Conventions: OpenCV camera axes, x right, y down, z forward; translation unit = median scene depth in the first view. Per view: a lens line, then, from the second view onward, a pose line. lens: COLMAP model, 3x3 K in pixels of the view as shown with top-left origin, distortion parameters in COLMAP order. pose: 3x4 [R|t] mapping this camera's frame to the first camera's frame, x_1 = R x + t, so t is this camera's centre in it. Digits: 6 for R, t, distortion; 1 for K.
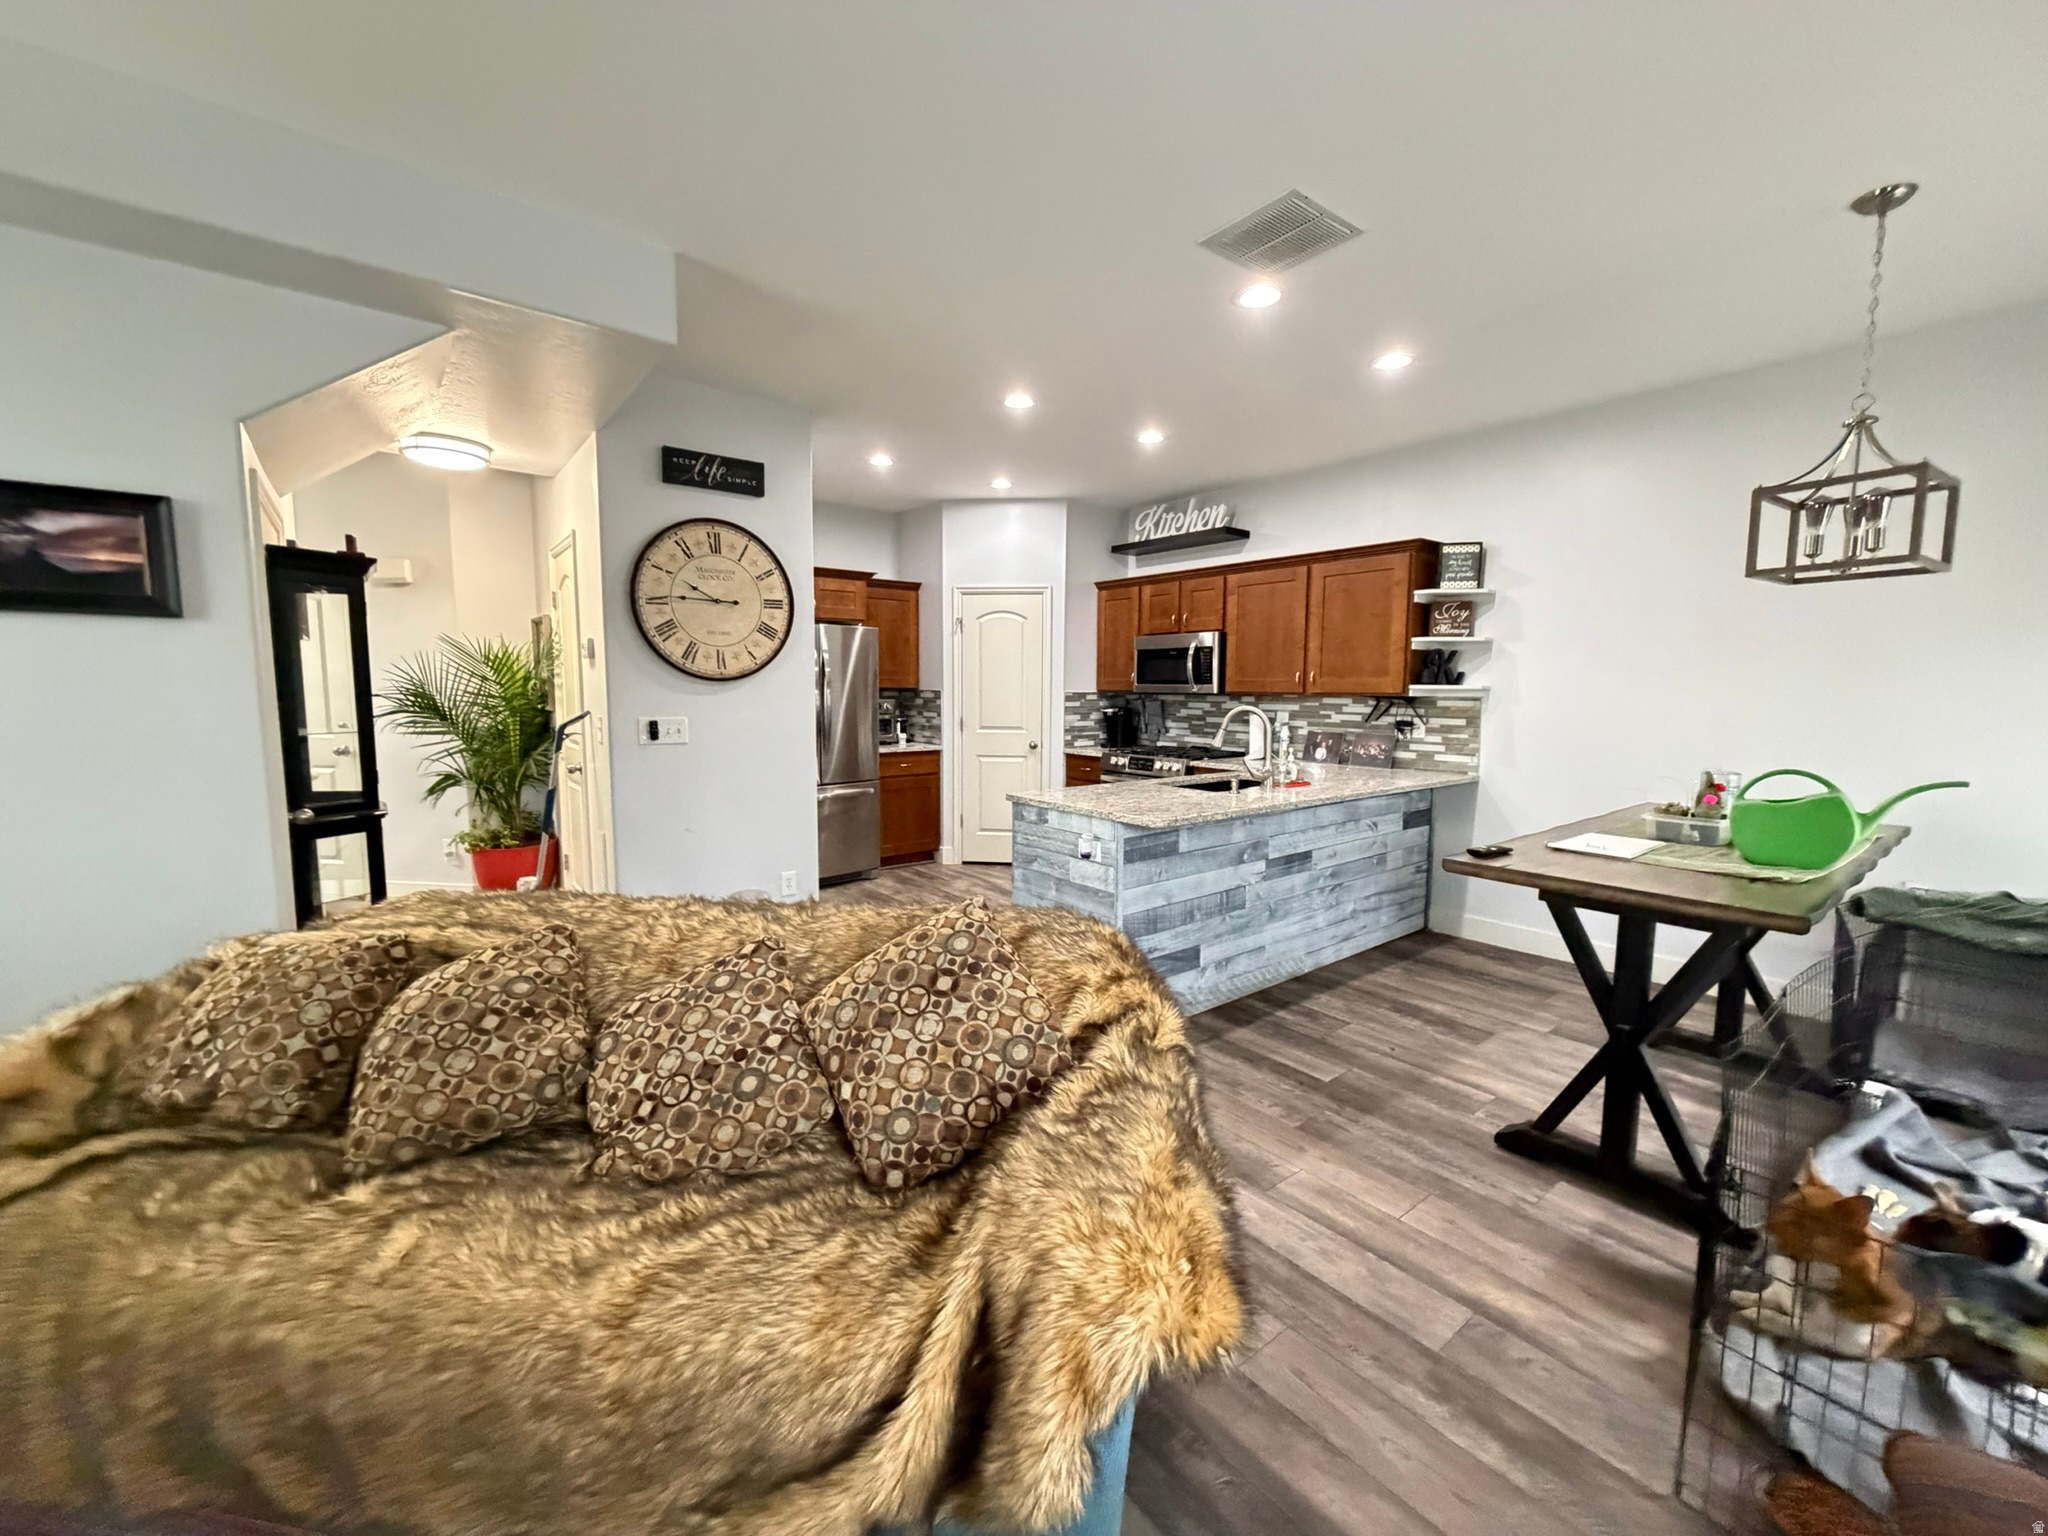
lens RADIAL K [[817.3, 0, 1025.2], [0, 817.3, 768.9], [0, 0, 1]] dist [-0.000791, -0.000082]
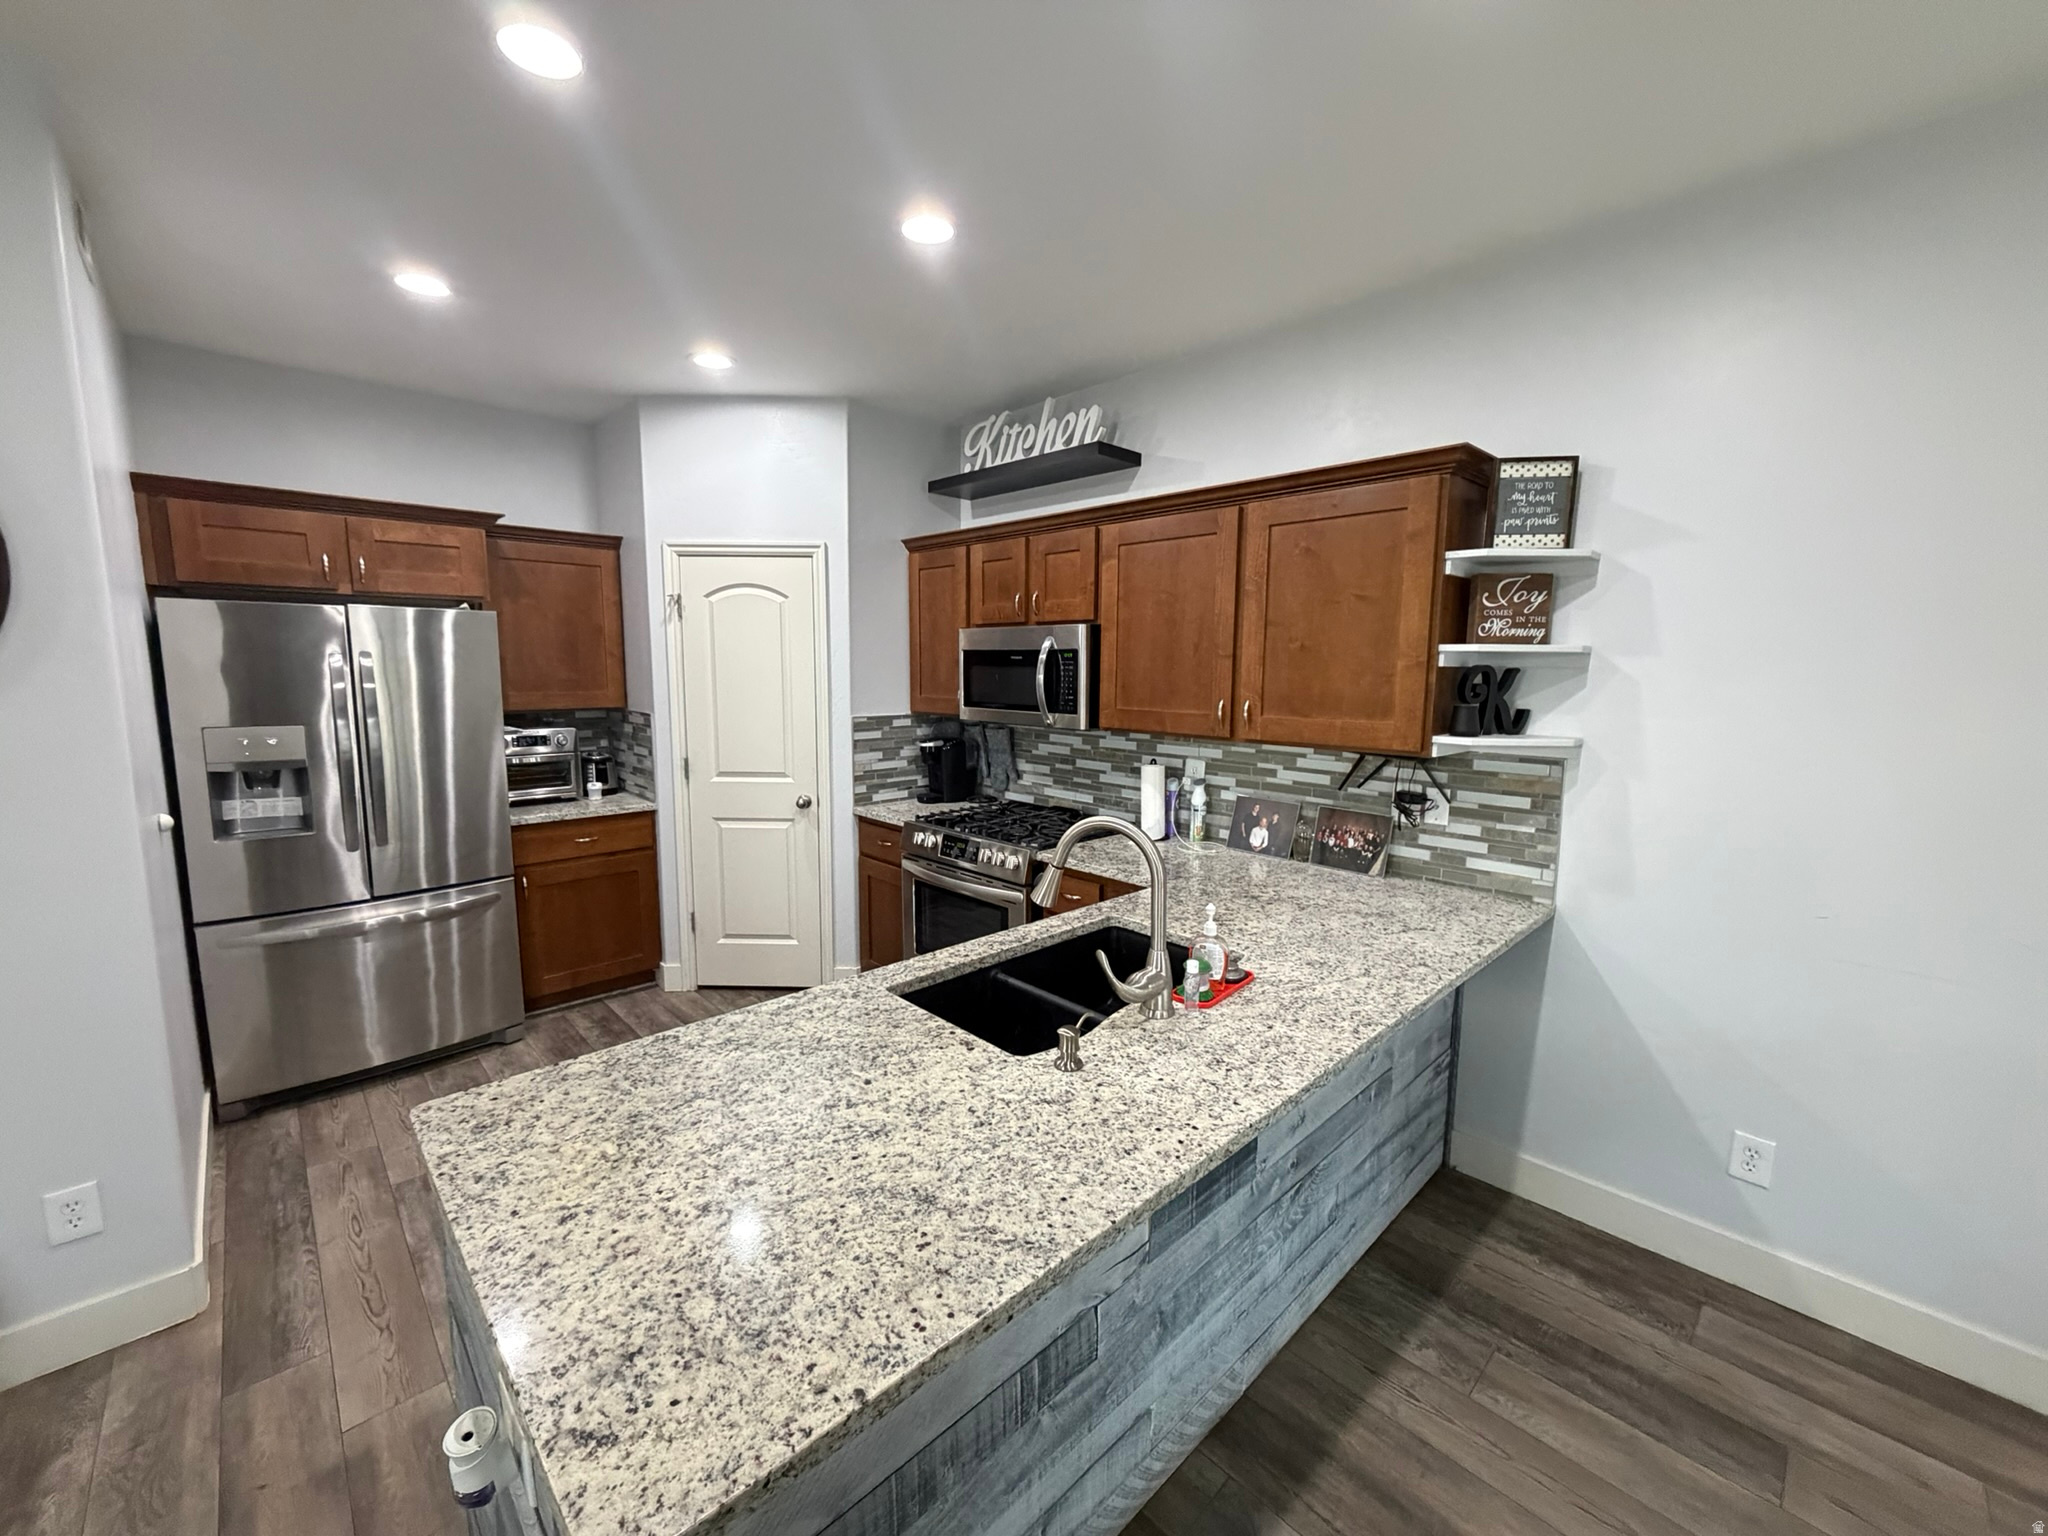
lens RADIAL K [[817.3, 0, 1025.2], [0, 817.3, 768.9], [0, 0, 1]] dist [-0.000791, -0.000082]
pose [[0.995491, -0.009976, 0.094334, 0.137928], [0.007232, 0.999542, 0.029382, -0.082737], [-0.094584, -0.028567, 0.995107, 0.426969]]
